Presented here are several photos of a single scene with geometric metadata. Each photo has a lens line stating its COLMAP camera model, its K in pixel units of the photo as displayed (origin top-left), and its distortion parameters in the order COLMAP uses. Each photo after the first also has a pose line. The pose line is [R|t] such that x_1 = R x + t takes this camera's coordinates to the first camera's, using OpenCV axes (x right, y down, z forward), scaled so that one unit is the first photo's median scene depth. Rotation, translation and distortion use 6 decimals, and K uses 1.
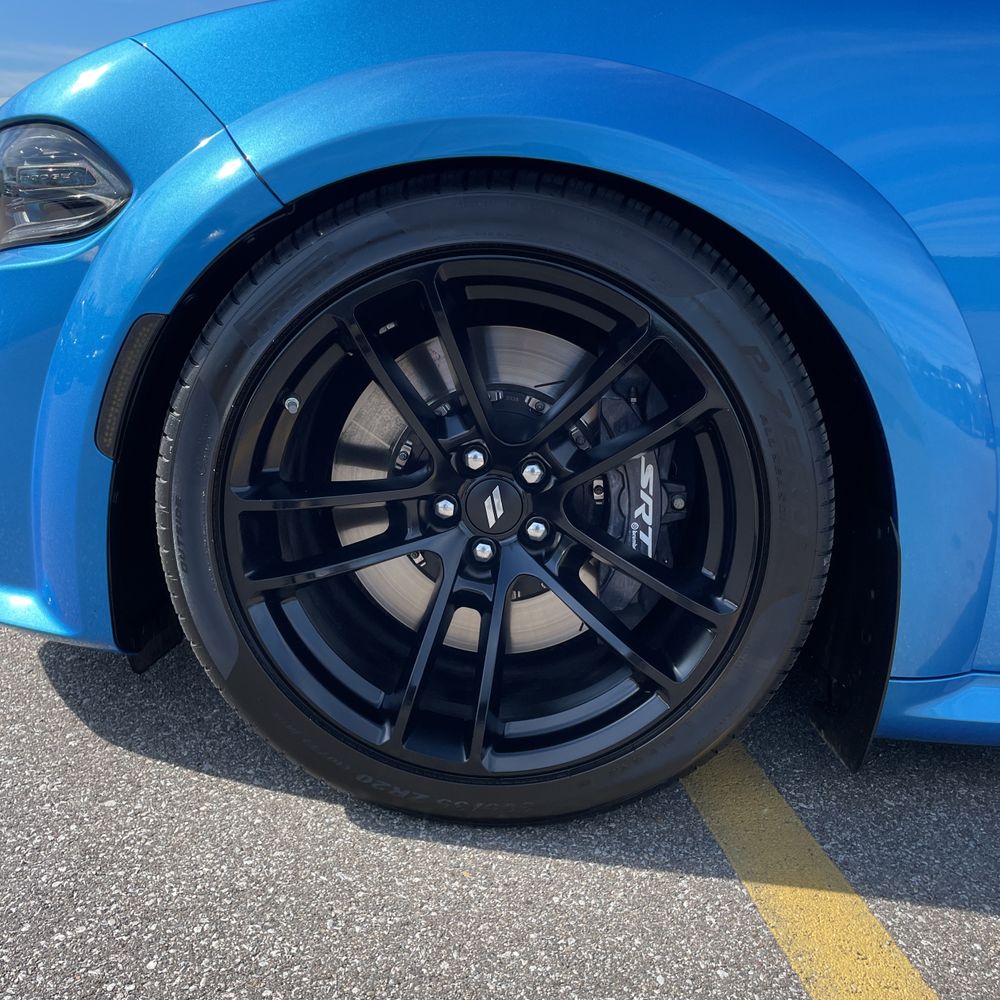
lens RADIAL K [[996.6, 0, 499.6], [0, 996.6, 496.1], [0, 0, 1]] dist [0.095633, -0.135209]
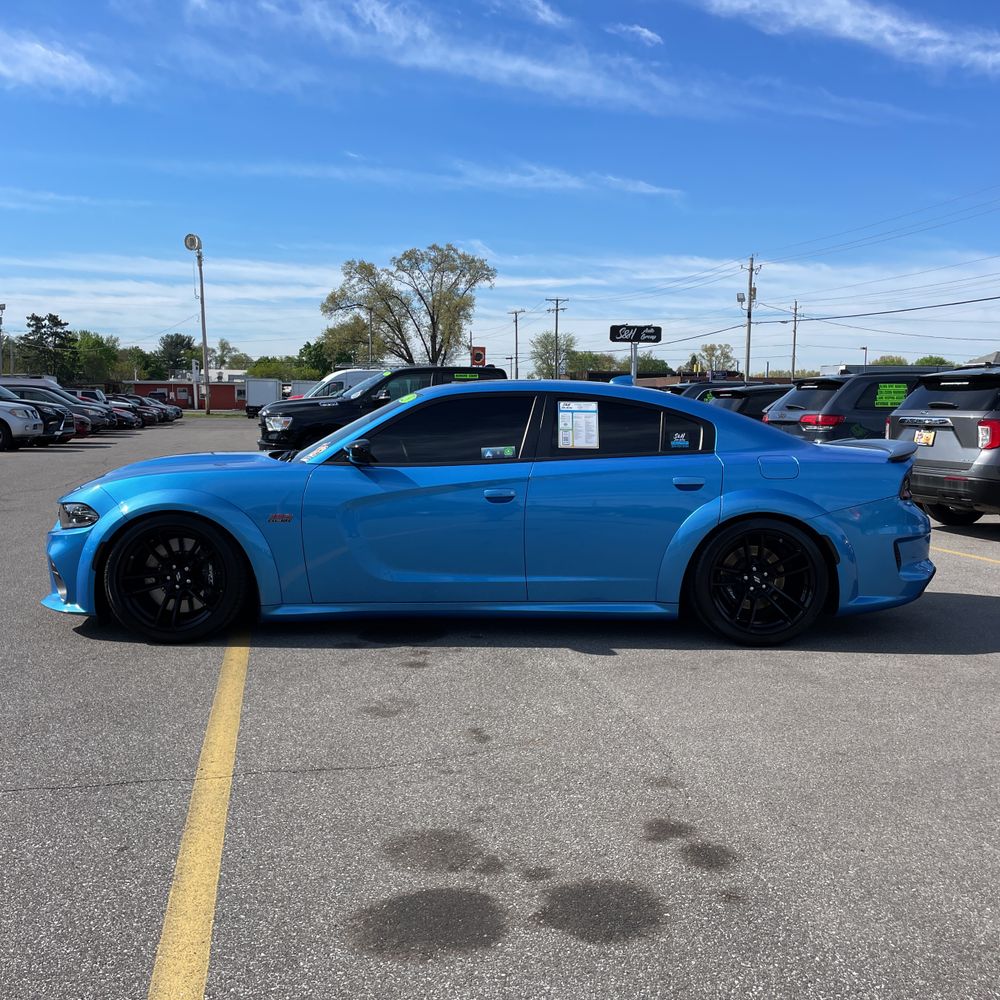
lens RADIAL K [[996.6, 0, 499.6], [0, 996.6, 496.1], [0, 0, 1]] dist [0.095633, -0.135209]
pose [[0.996409, -0.063583, 0.055910, 1.315848], [0.071712, 0.984825, -0.158039, 0.515629], [-0.045013, 0.161480, 0.985849, -3.956840]]
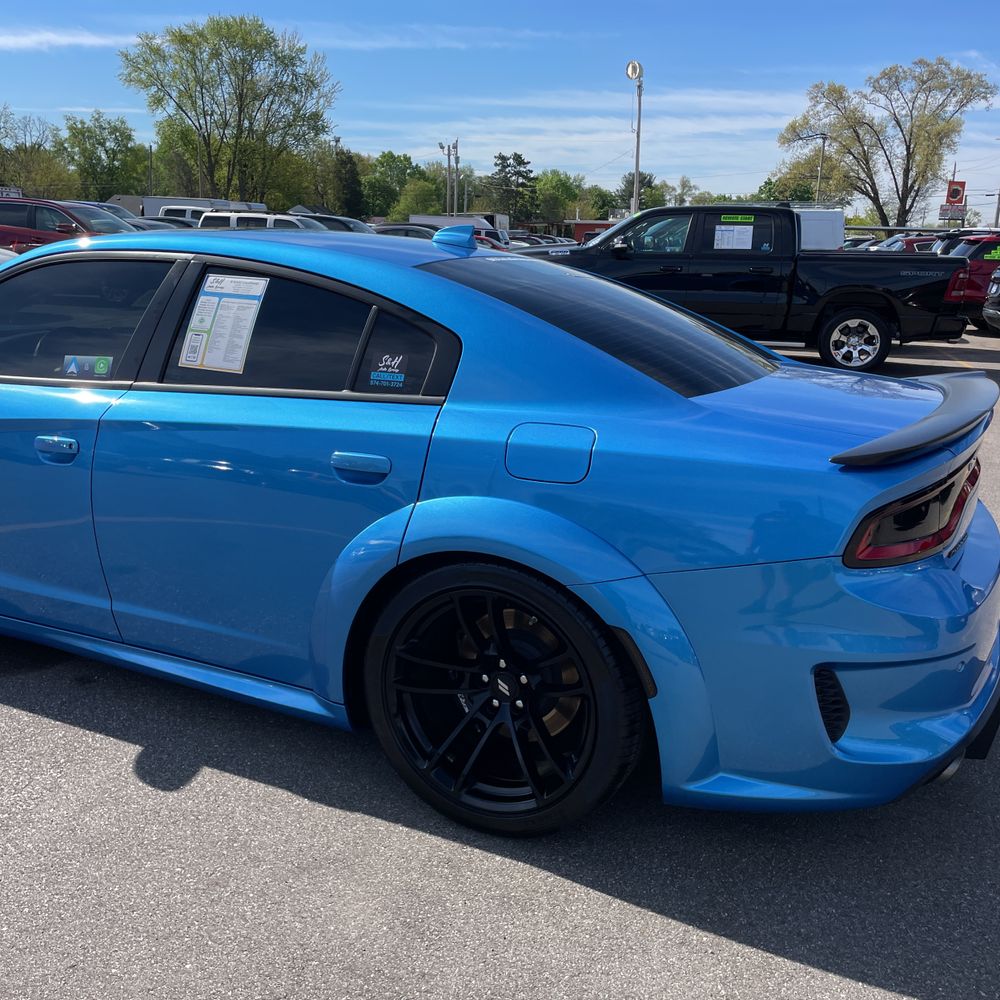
lens RADIAL K [[996.6, 0, 499.6], [0, 996.6, 496.1], [0, 0, 1]] dist [0.095633, -0.135209]
pose [[0.925948, 0.059441, -0.372944, 3.661912], [-0.067182, 0.997710, -0.007780, -0.191824], [0.371627, 0.032259, 0.927821, -1.178143]]
